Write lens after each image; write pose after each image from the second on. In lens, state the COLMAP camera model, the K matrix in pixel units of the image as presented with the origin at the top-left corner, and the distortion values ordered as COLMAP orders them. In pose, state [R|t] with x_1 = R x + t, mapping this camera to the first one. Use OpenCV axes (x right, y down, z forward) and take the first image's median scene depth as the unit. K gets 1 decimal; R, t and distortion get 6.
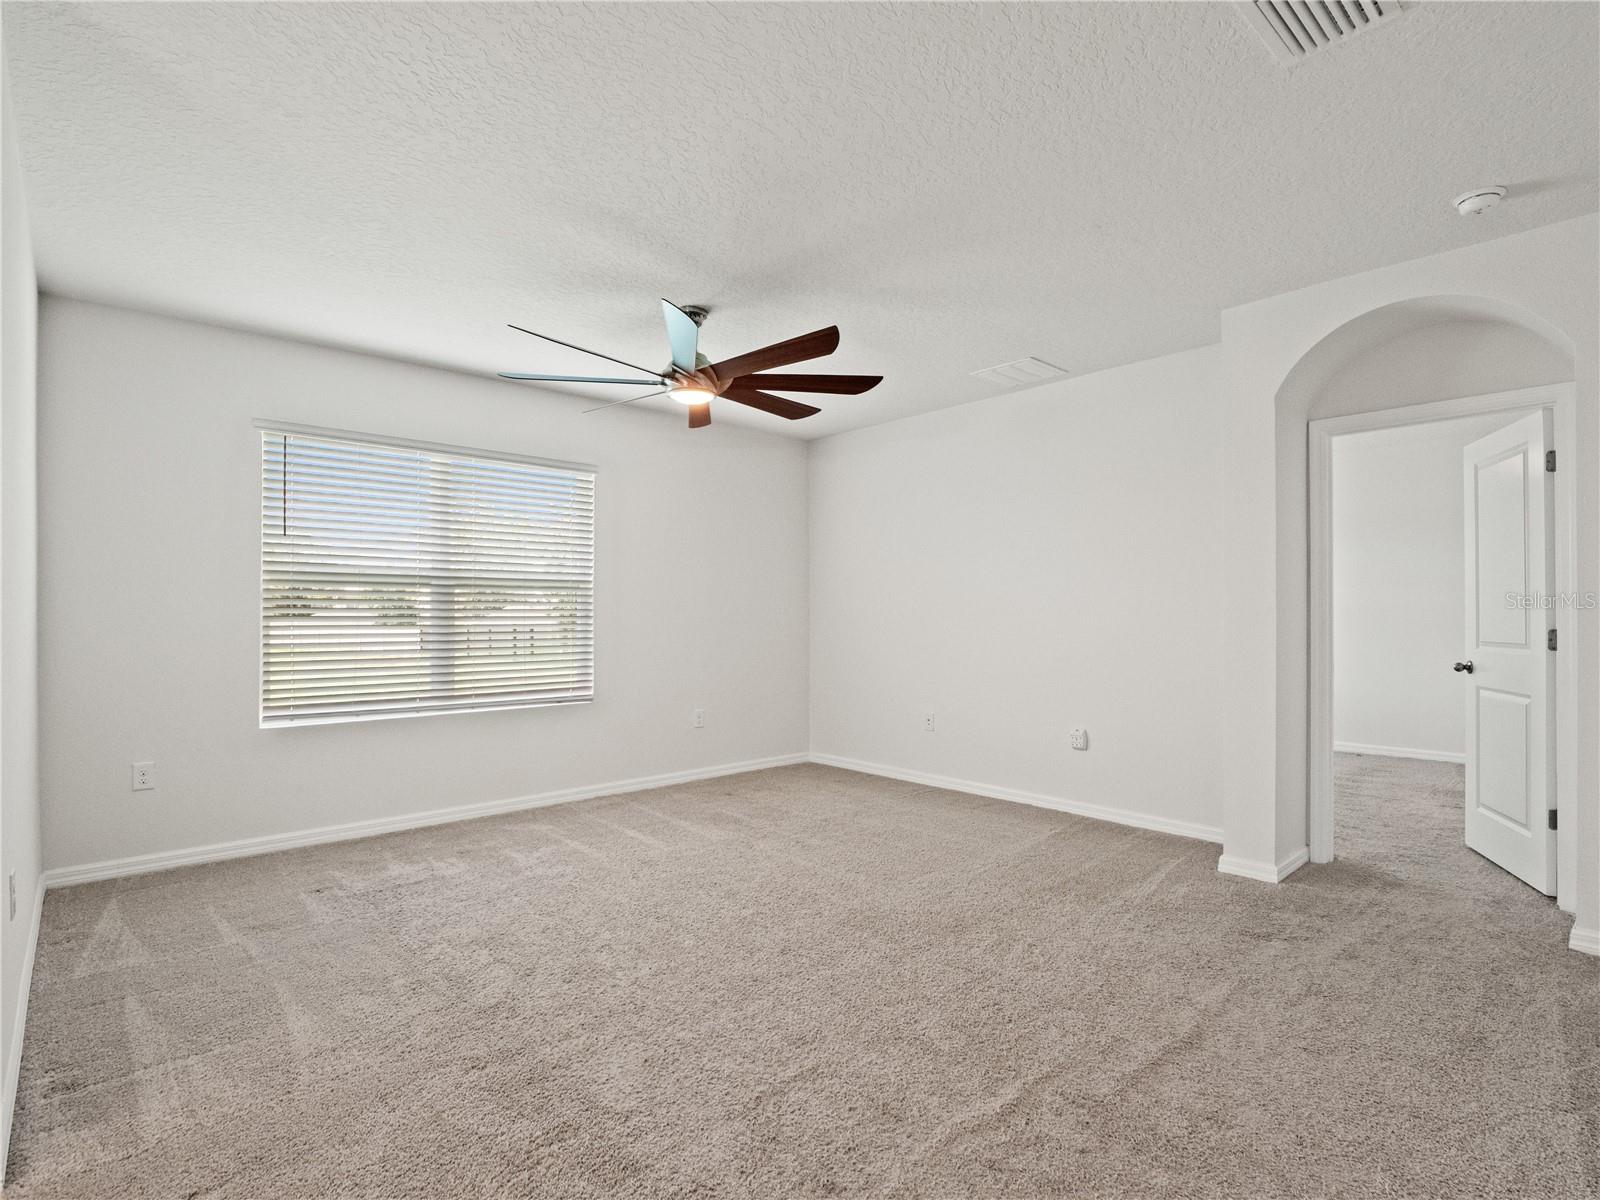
lens RADIAL K [[800.5, 0, 800.0], [0, 800.5, 610.6], [0, 0, 1]] dist [-0.007872, -0.003038]
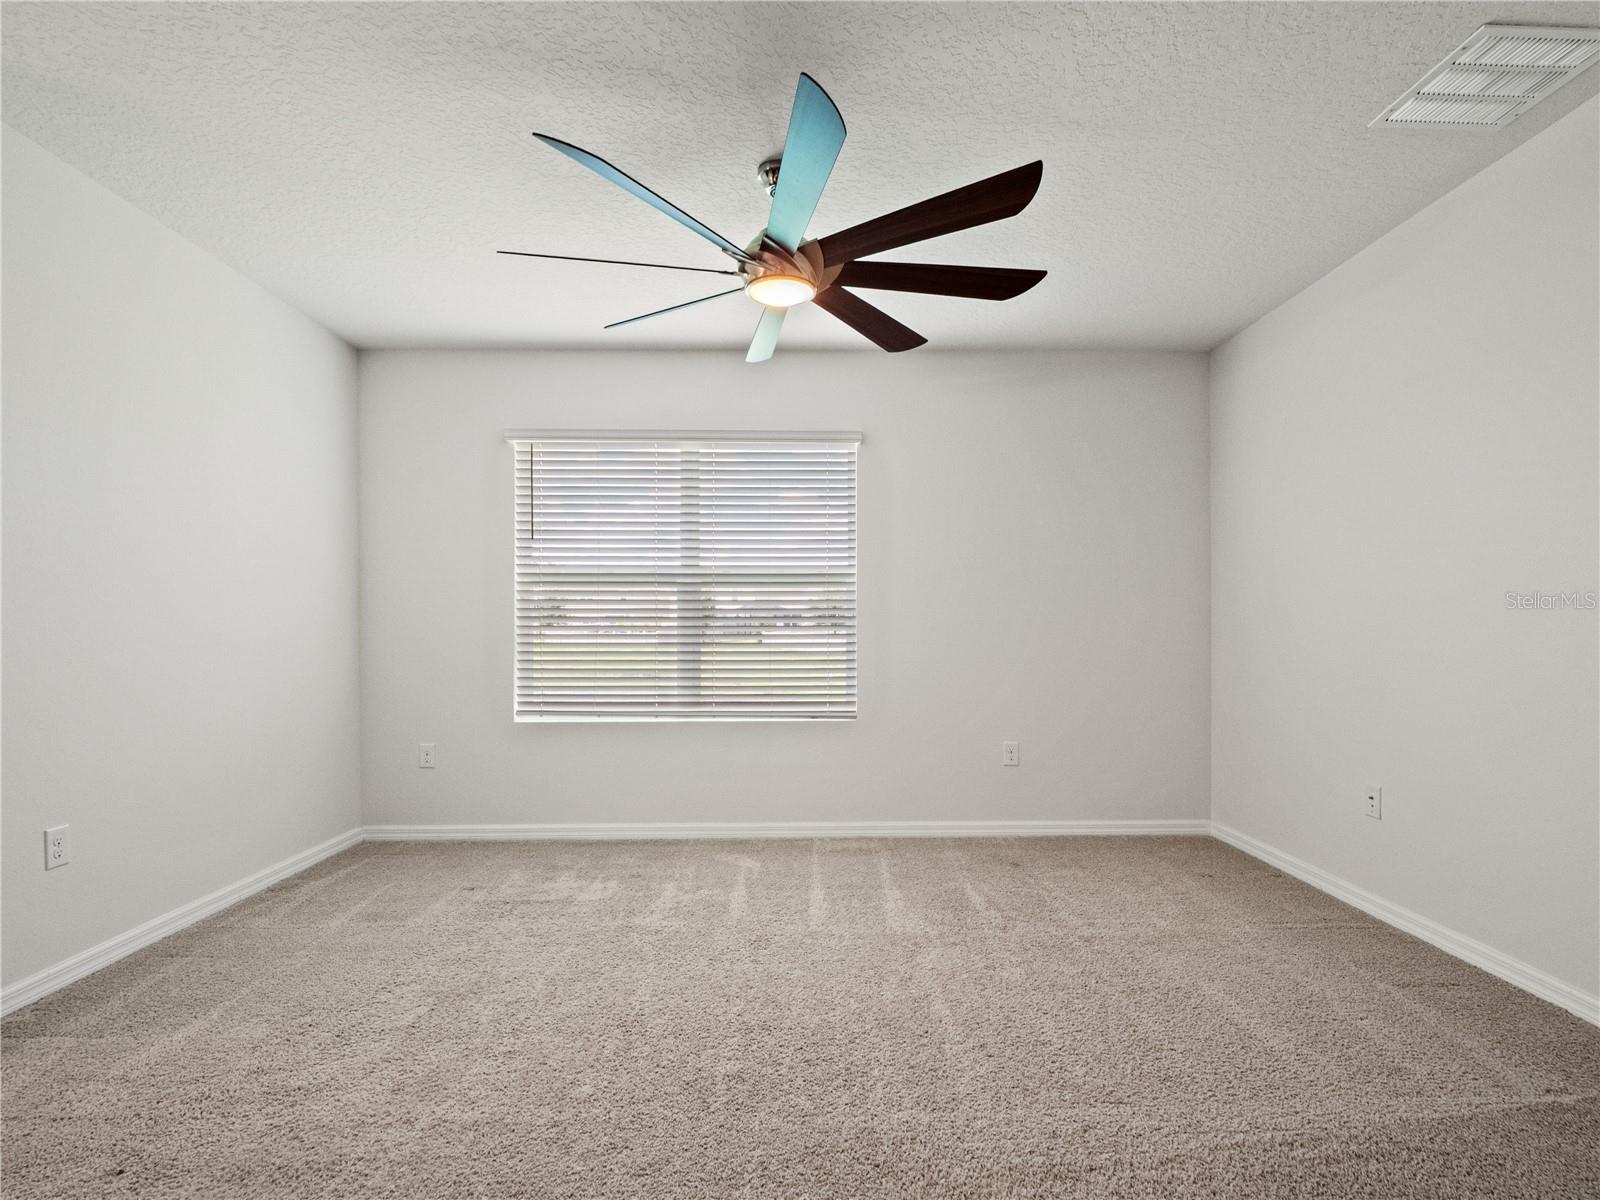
lens RADIAL K [[800.5, 0, 817.6], [0, 800.5, 635.8], [0, 0, 1]] dist [-0.007872, -0.003038]
pose [[0.758595, 0.005810, -0.651537, 0.337385], [0.002755, 0.999923, 0.012124, 0.023158], [0.651557, -0.010993, 0.758520, 0.484701]]
